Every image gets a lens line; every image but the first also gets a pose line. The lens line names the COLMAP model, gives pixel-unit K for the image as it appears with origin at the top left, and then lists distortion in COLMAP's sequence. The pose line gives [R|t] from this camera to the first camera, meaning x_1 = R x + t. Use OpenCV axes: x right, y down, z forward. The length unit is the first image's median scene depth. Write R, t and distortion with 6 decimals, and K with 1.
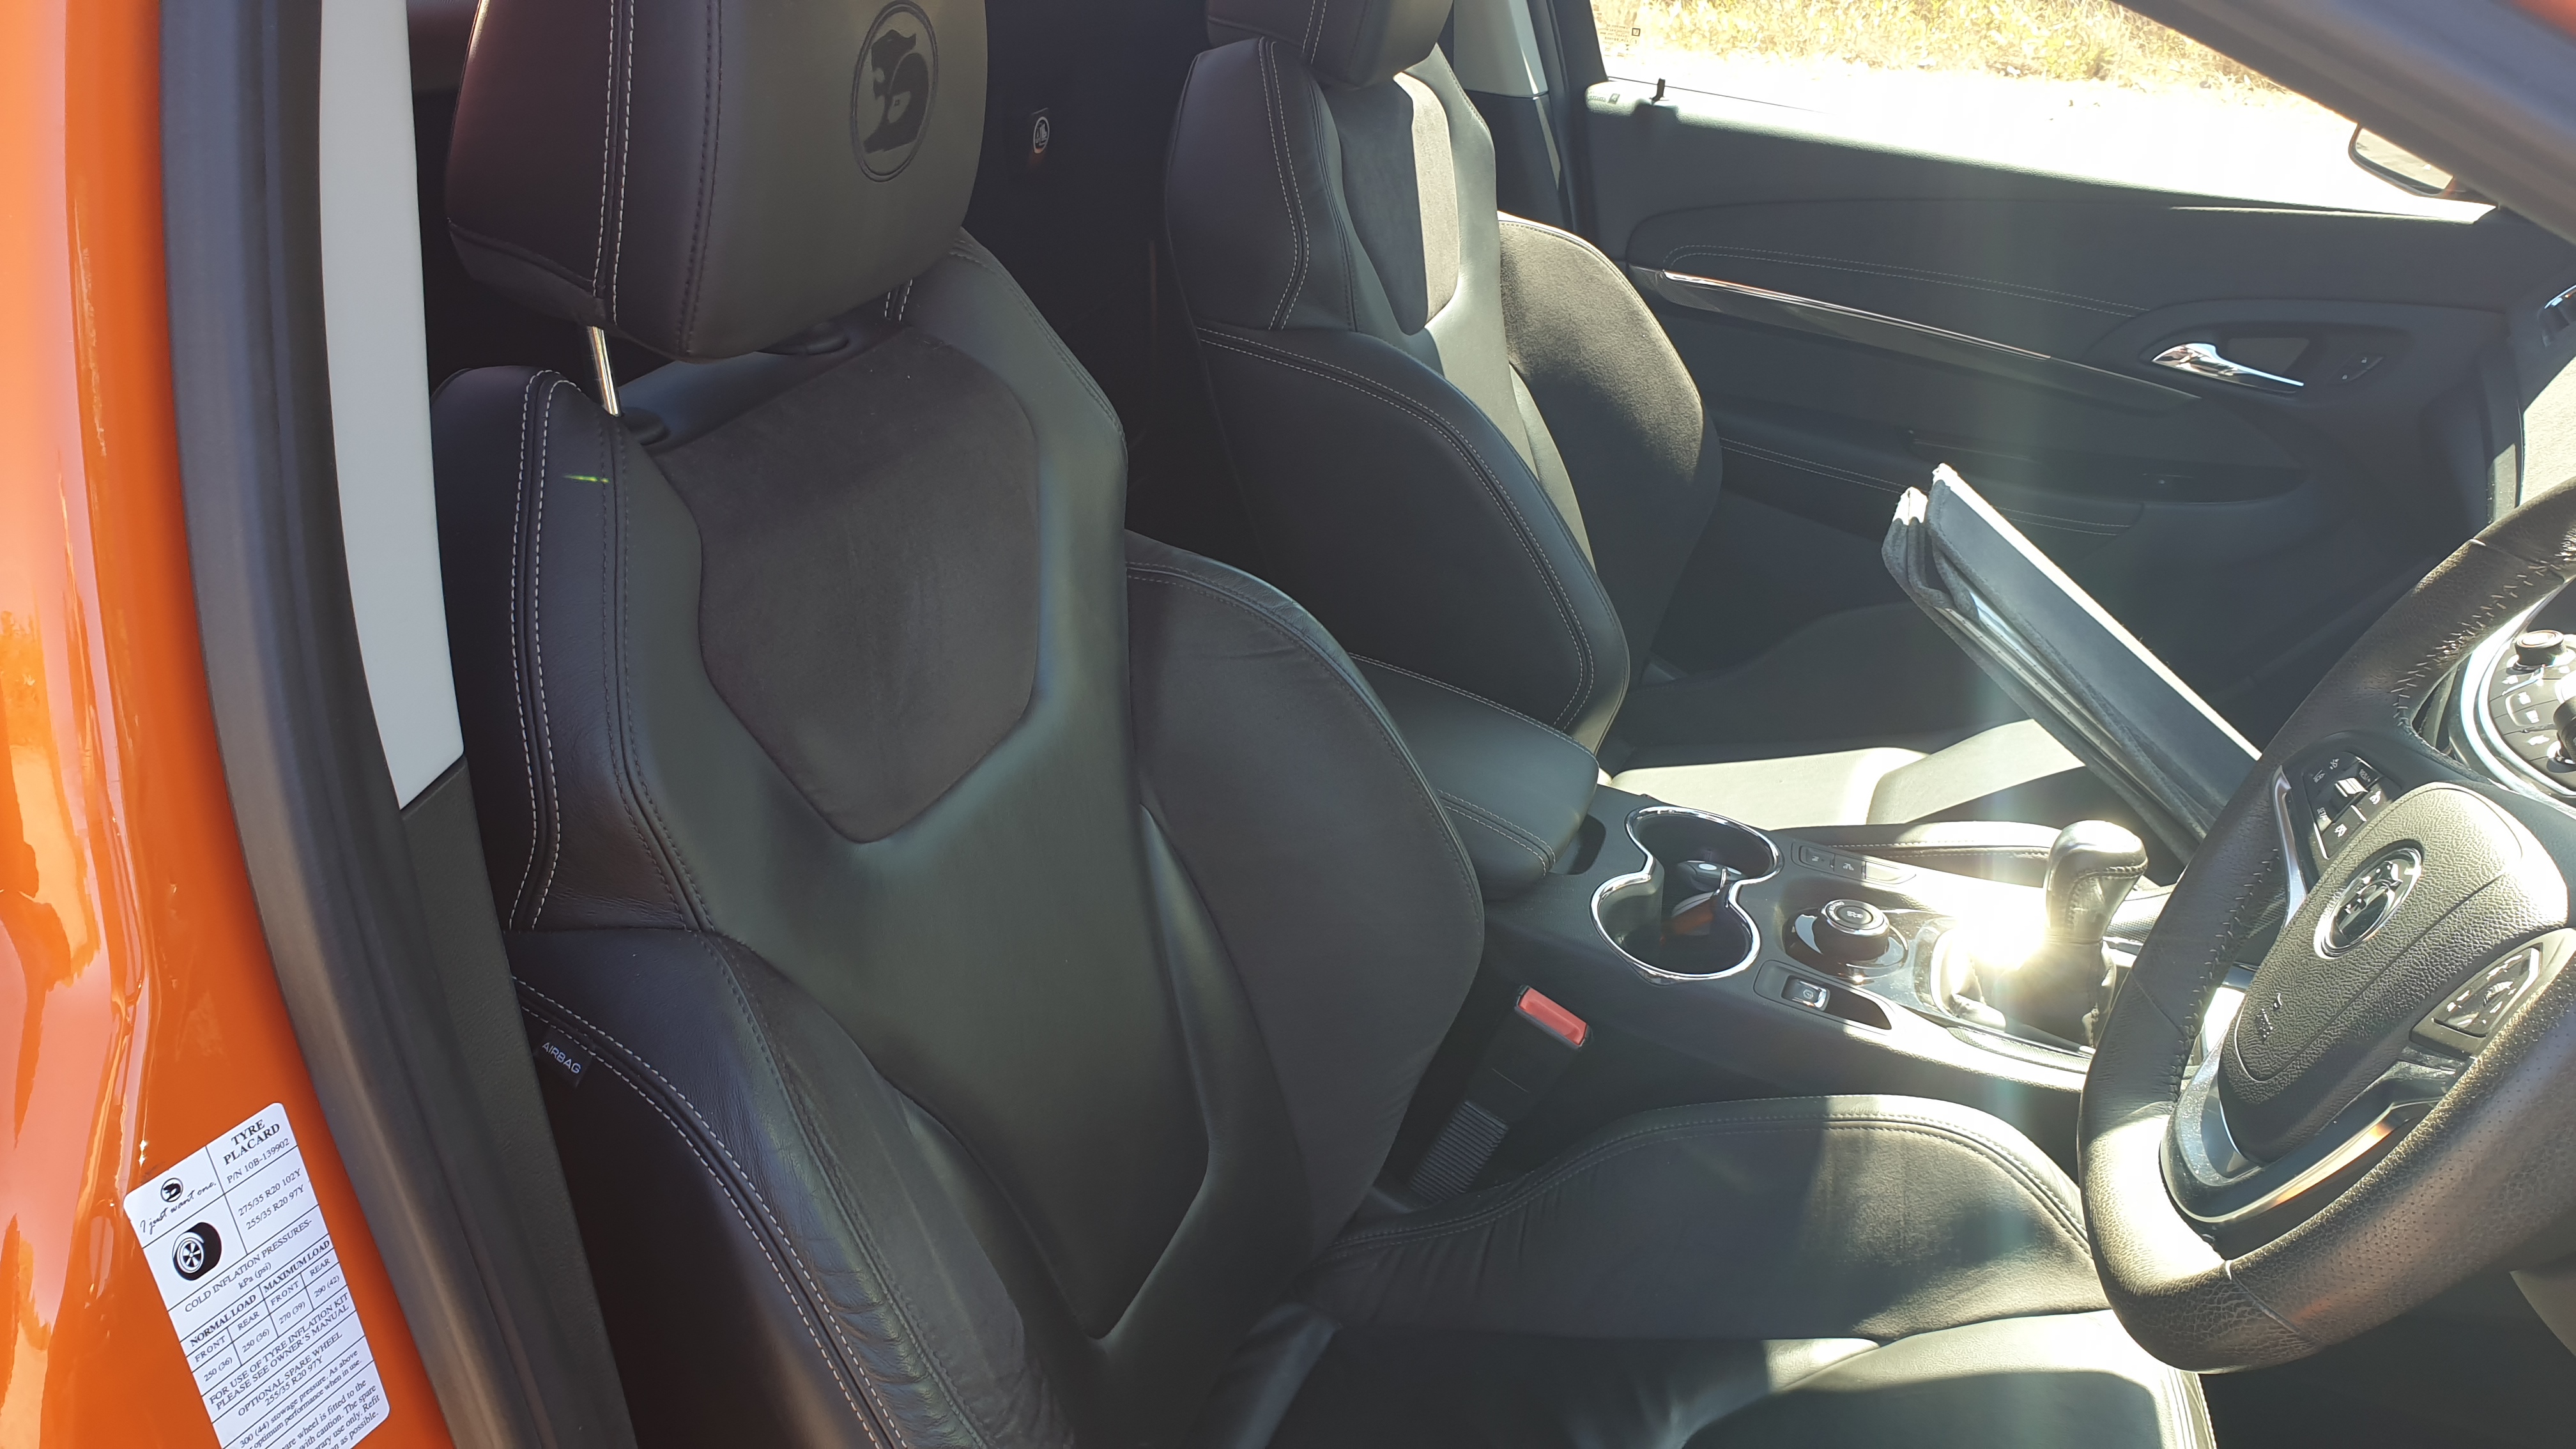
lens RADIAL K [[2033.9, 0, 1330.8], [0, 2033.9, 734.6], [0, 0, 1]] dist [0.002386, 0.028301]
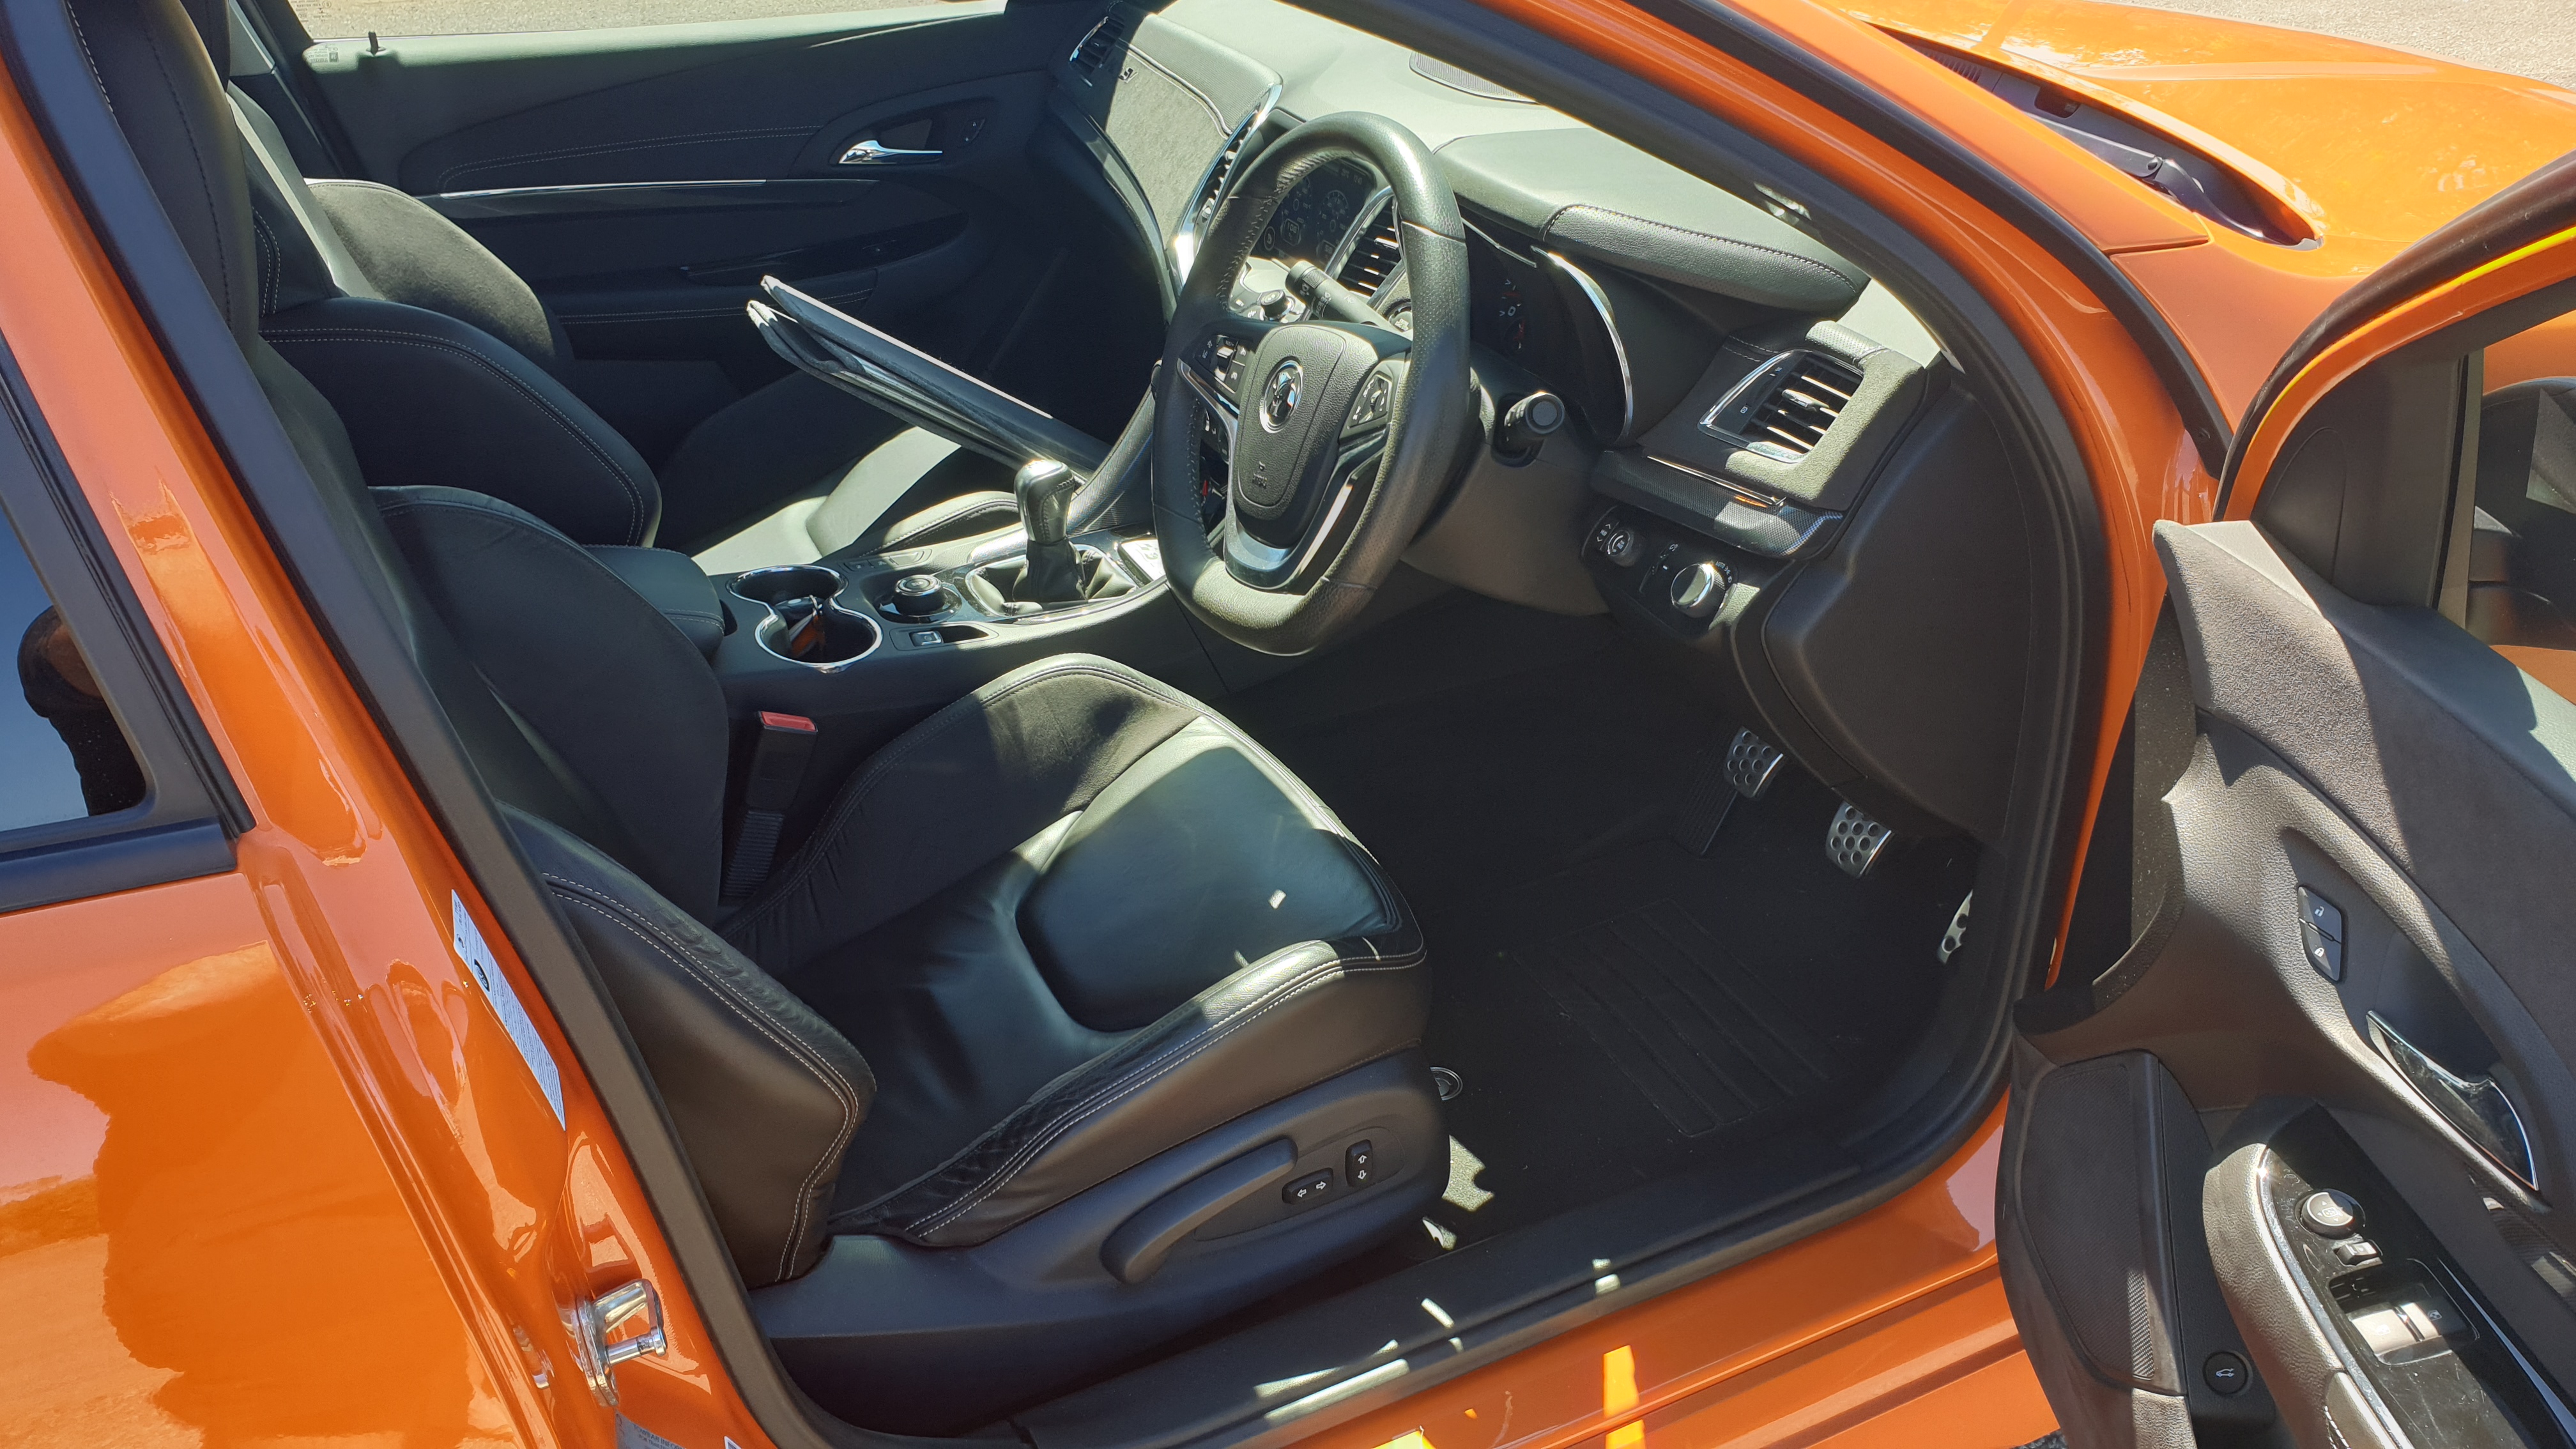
lens RADIAL K [[2033.9, 0, 1304.2], [0, 2033.9, 733.3], [0, 0, 1]] dist [0.002386, 0.028301]
pose [[0.706106, -0.413121, 0.575105, -0.428220], [0.367136, 0.908071, 0.201540, -0.003198], [-0.605496, 0.068834, 0.792866, -0.297967]]
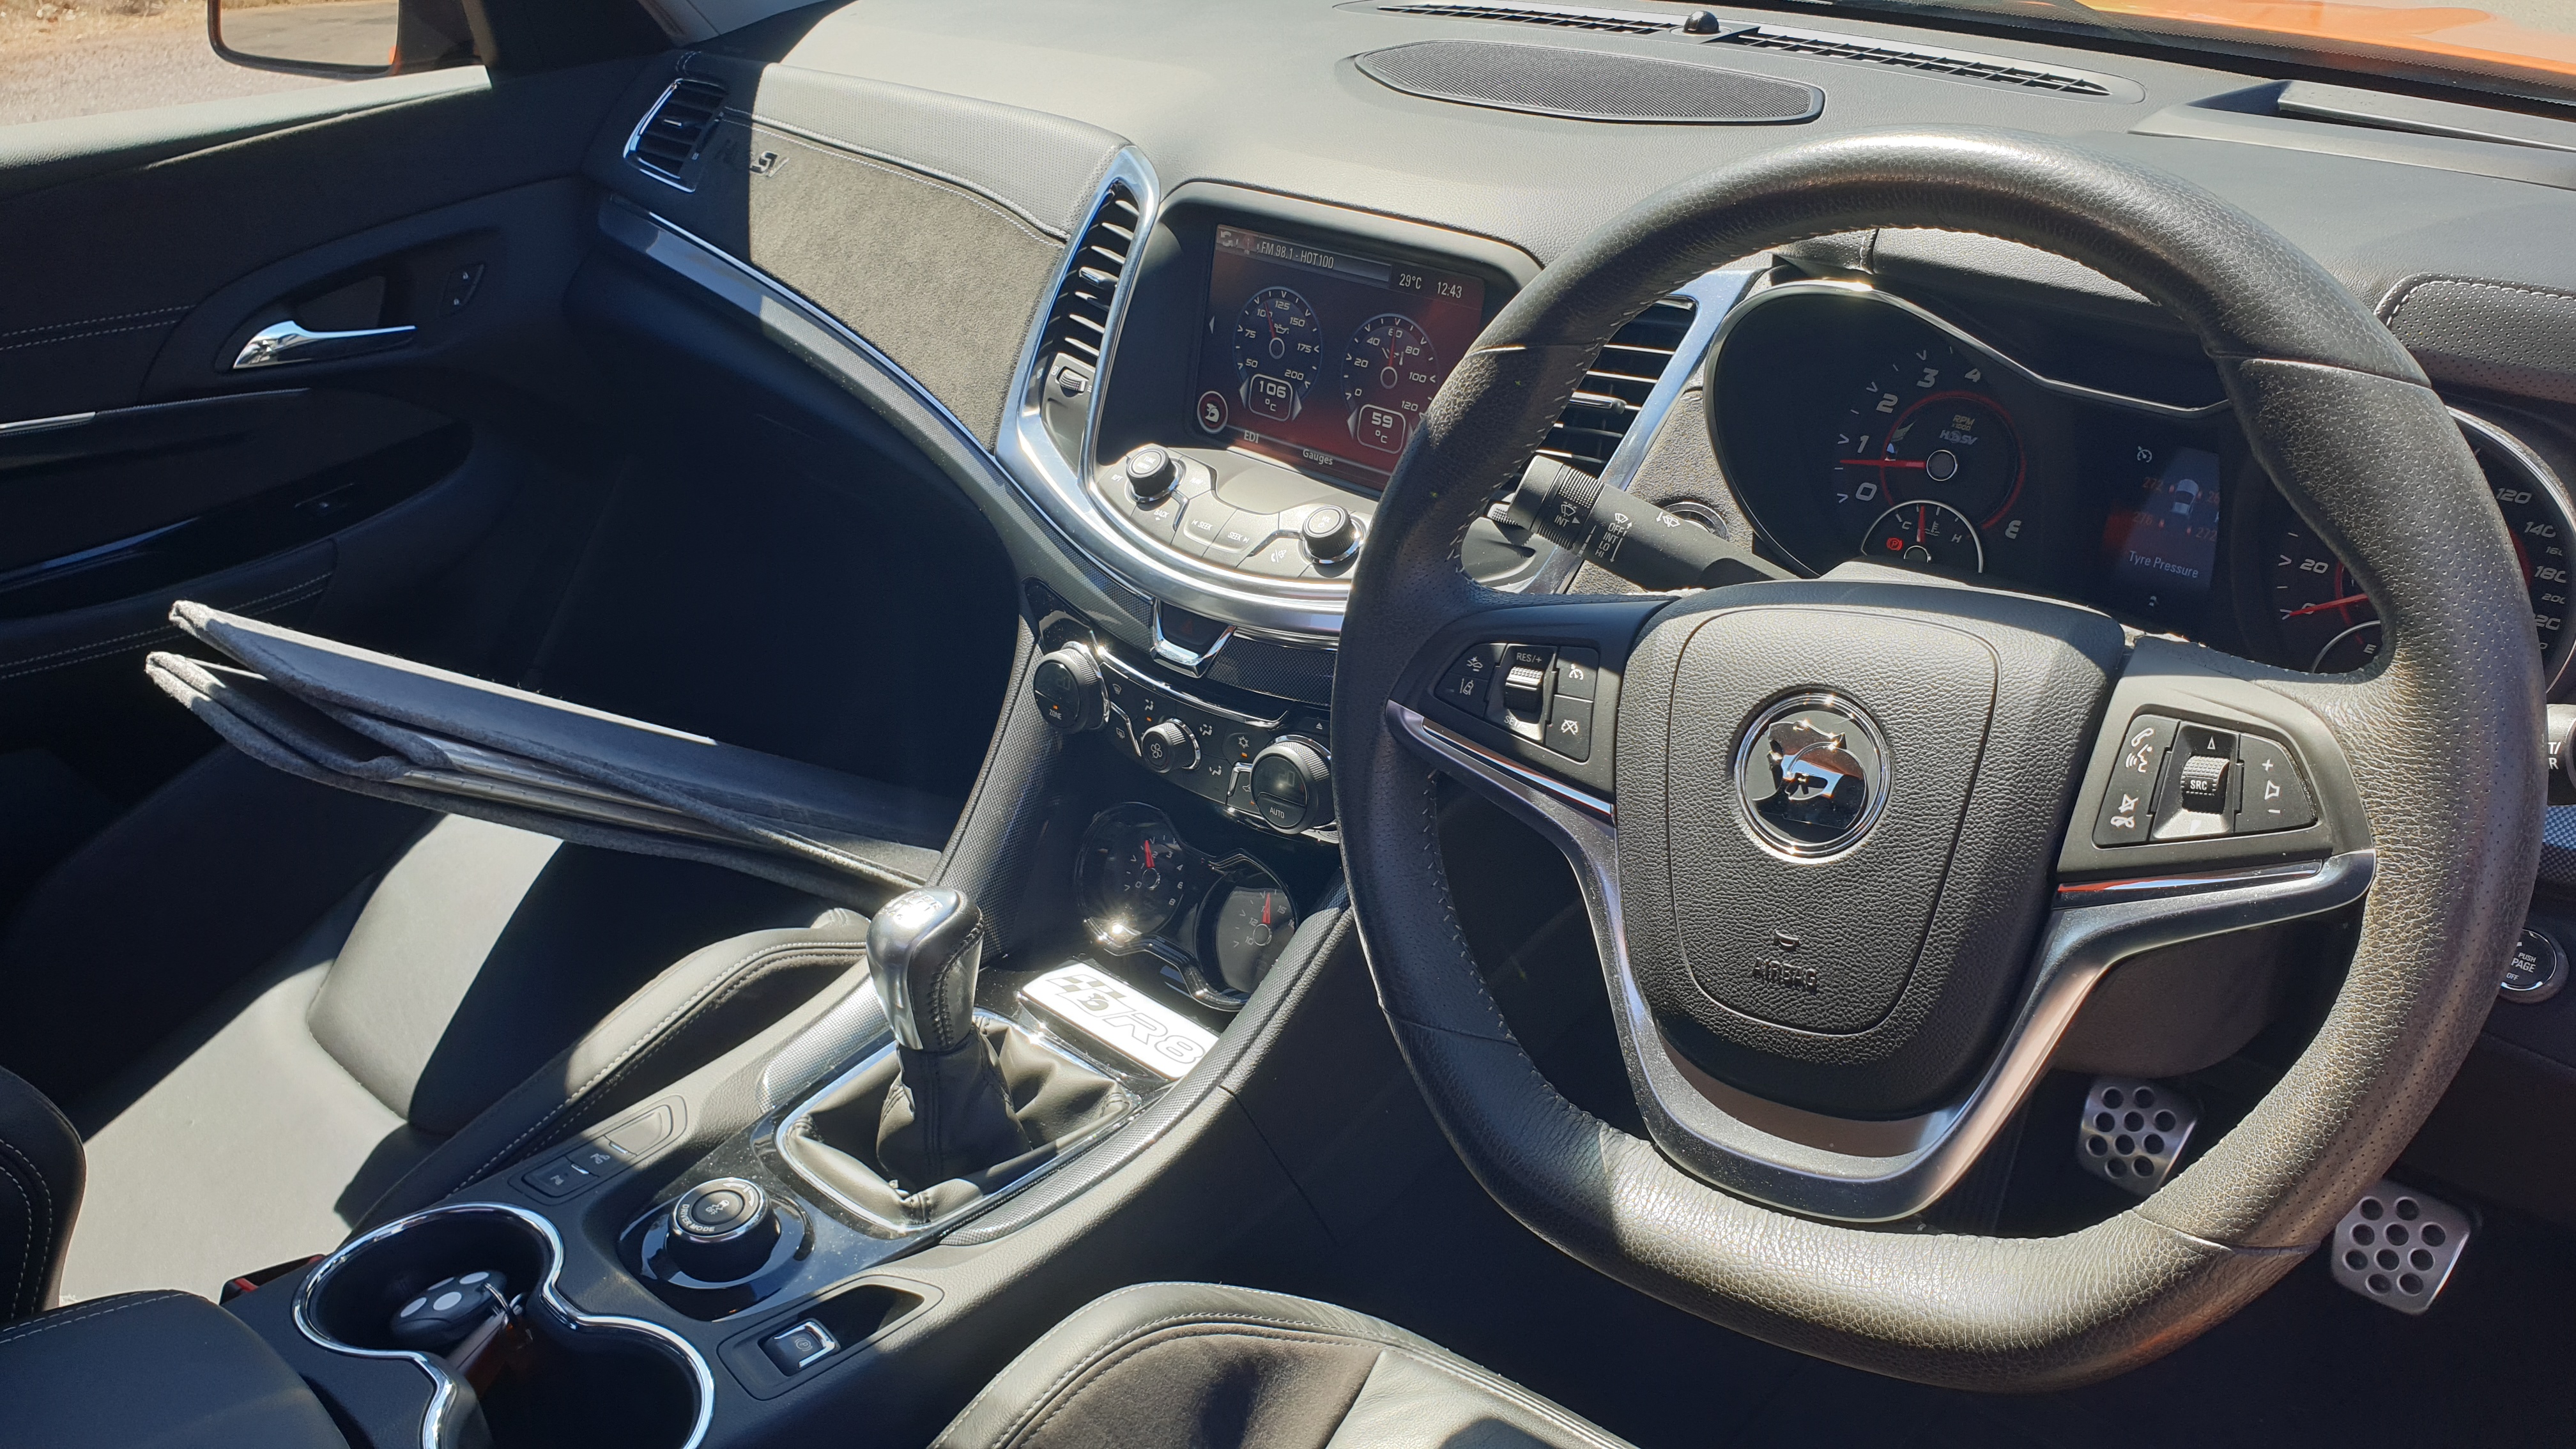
lens RADIAL K [[2033.9, 0, 1290.4], [0, 2033.9, 710.9], [0, 0, 1]] dist [0.002386, 0.028301]
pose [[0.397885, -0.480644, 0.781453, -0.125109], [0.452708, 0.843717, 0.288439, -0.169273], [-0.797962, 0.239005, 0.553293, 0.444633]]
